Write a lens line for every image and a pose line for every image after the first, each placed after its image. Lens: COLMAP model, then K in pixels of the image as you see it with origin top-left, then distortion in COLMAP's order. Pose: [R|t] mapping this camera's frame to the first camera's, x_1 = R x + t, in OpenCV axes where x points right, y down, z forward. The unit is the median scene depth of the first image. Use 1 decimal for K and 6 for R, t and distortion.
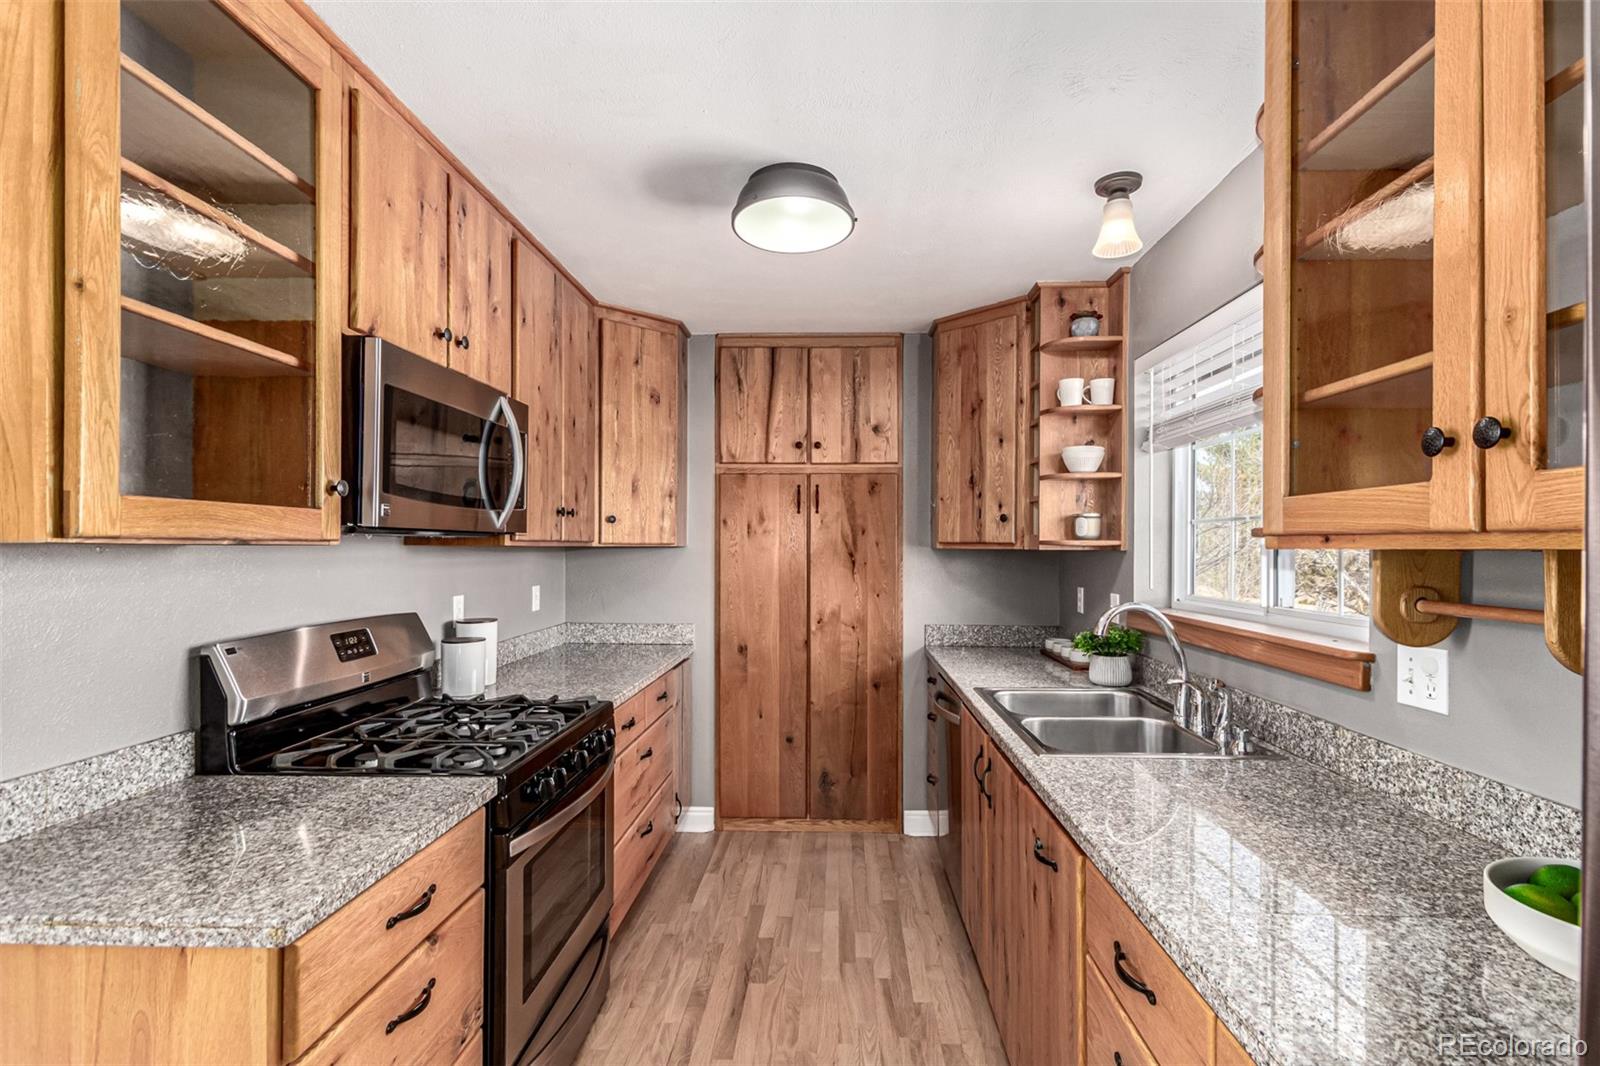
lens RADIAL K [[733.0, 0, 818.9], [0, 733.0, 545.6], [0, 0, 1]] dist [0.002706, 0.000291]
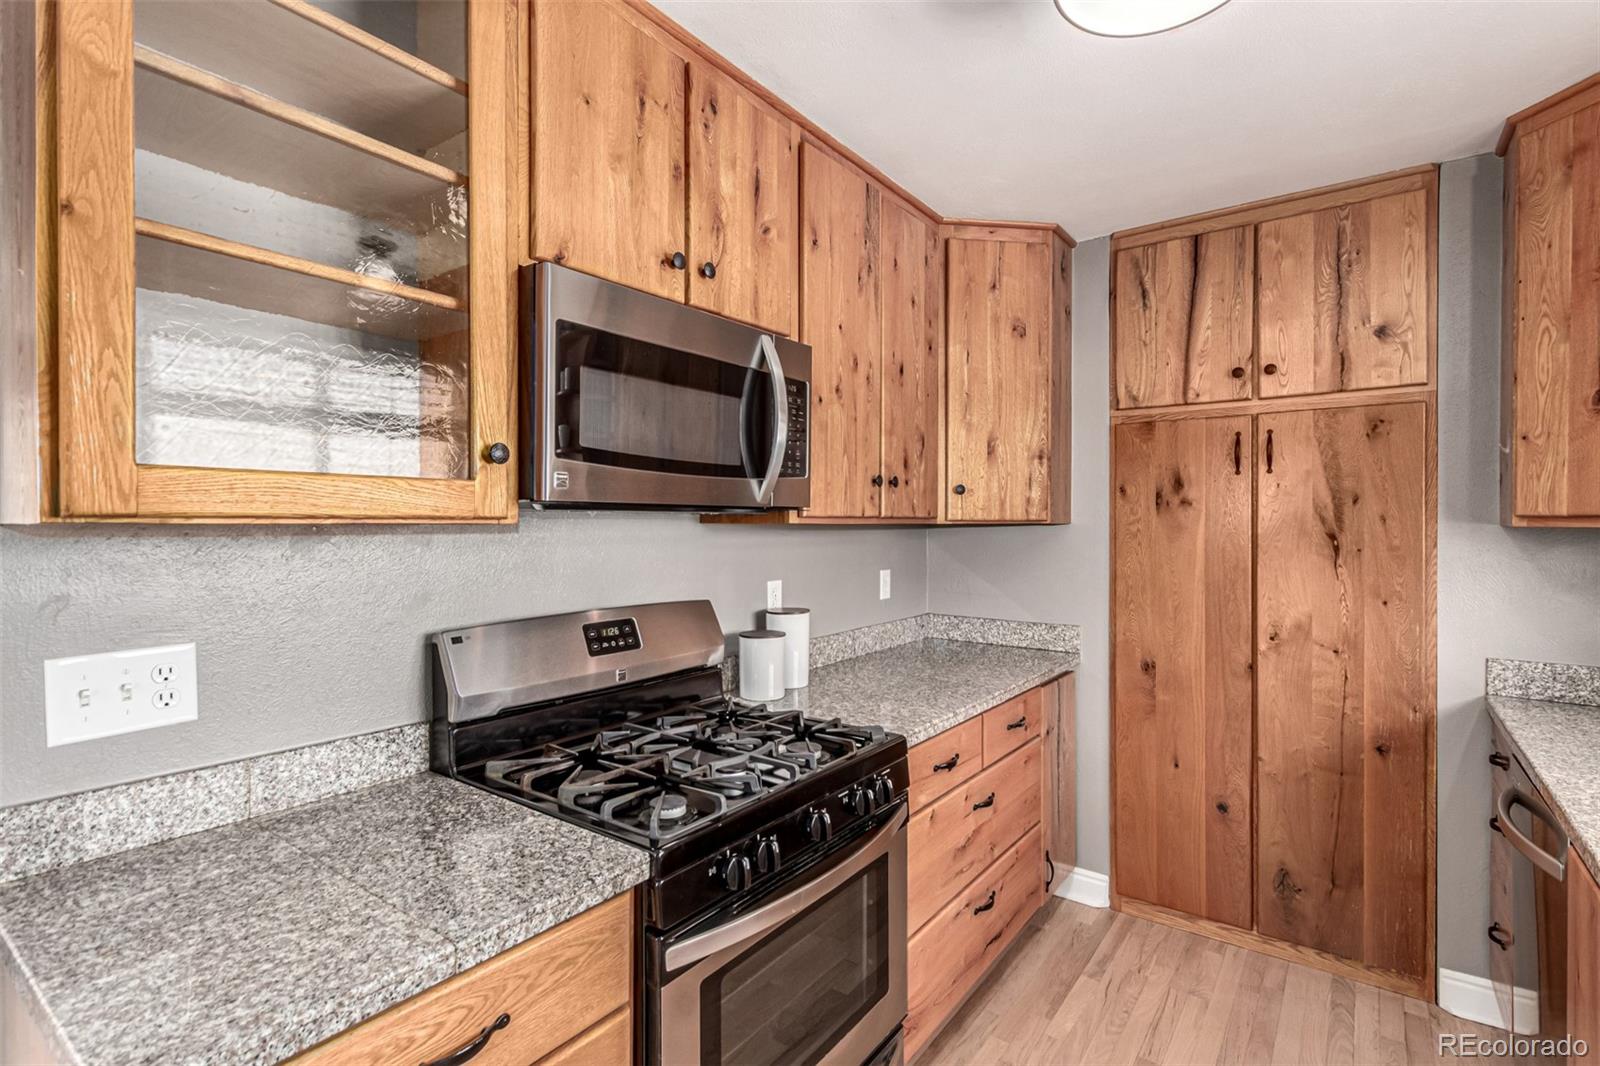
lens RADIAL K [[748.1, 0, 830.6], [0, 748.1, 526.7], [0, 0, 1]] dist [0.013815, -0.006055]
pose [[0.829783, 0.000706, -0.558086, 0.054519], [0.002739, 0.999982, 0.005338, -0.000512], [0.558079, -0.005958, 0.829766, 0.254747]]
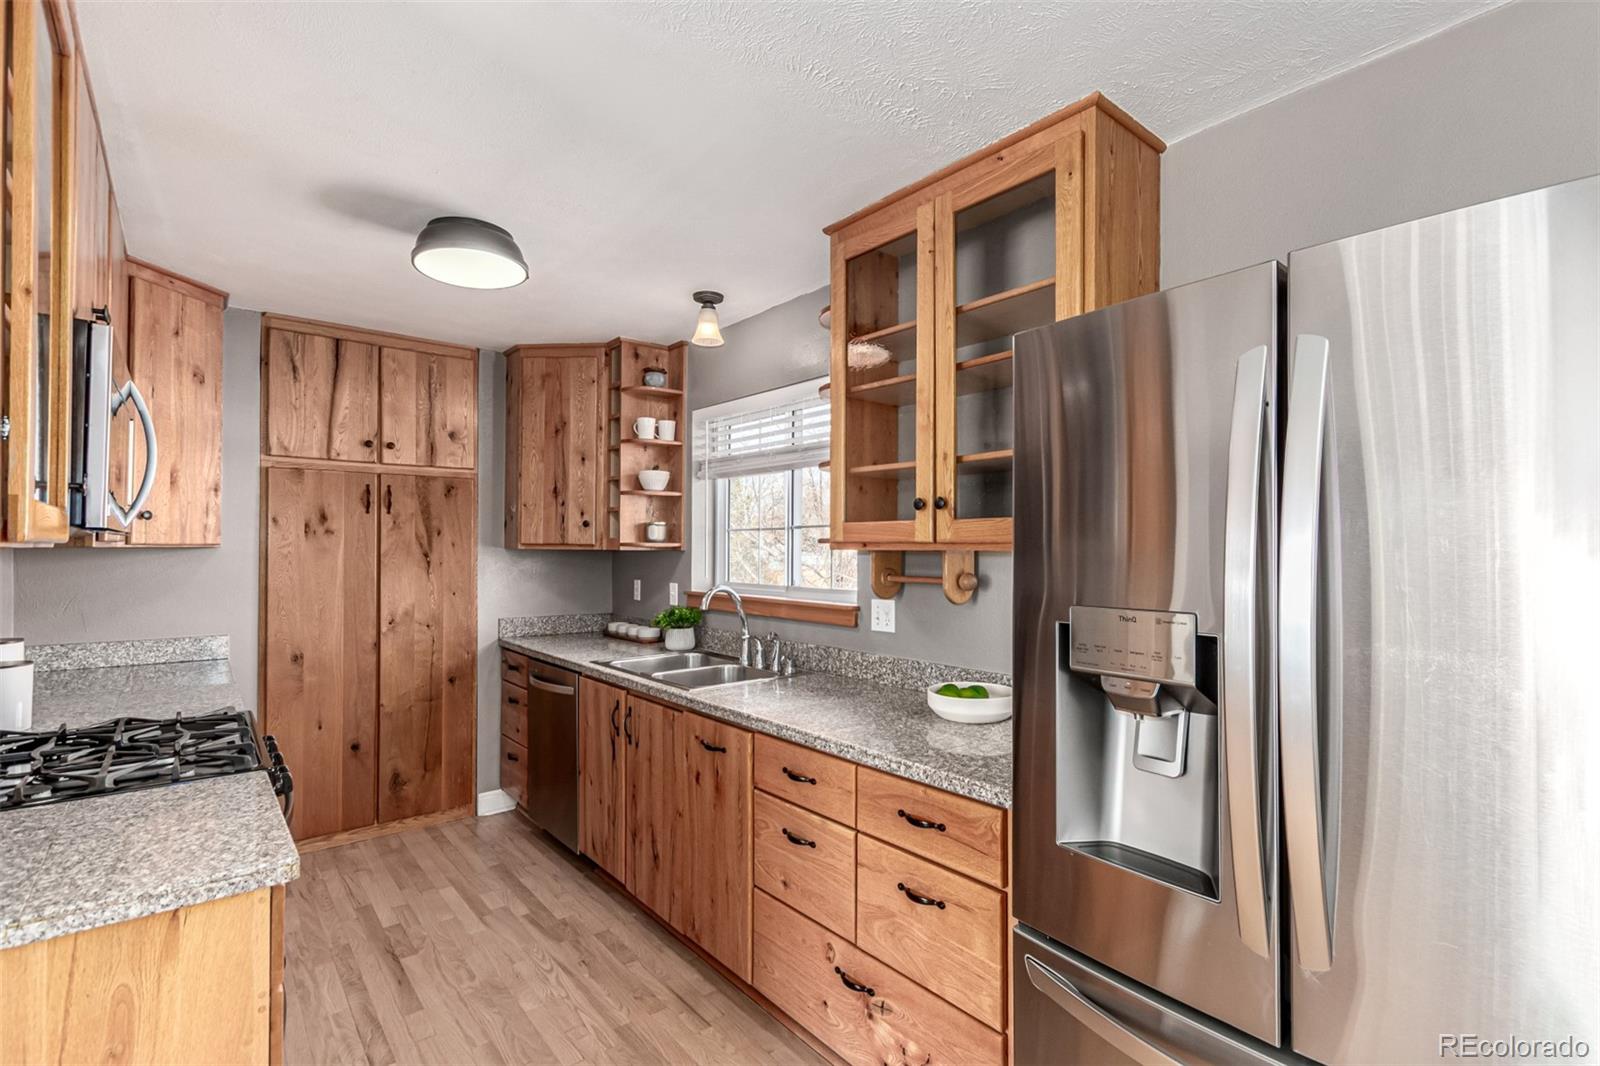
lens RADIAL K [[743.3, 0, 808.3], [0, 743.3, 539.8], [0, 0, 1]] dist [0.002167, -0.000531]
pose [[0.745230, 0.006920, 0.666771, -0.291425], [-0.002317, 0.999967, -0.007788, -0.002560], [-0.666803, 0.004259, 0.745222, -0.153108]]
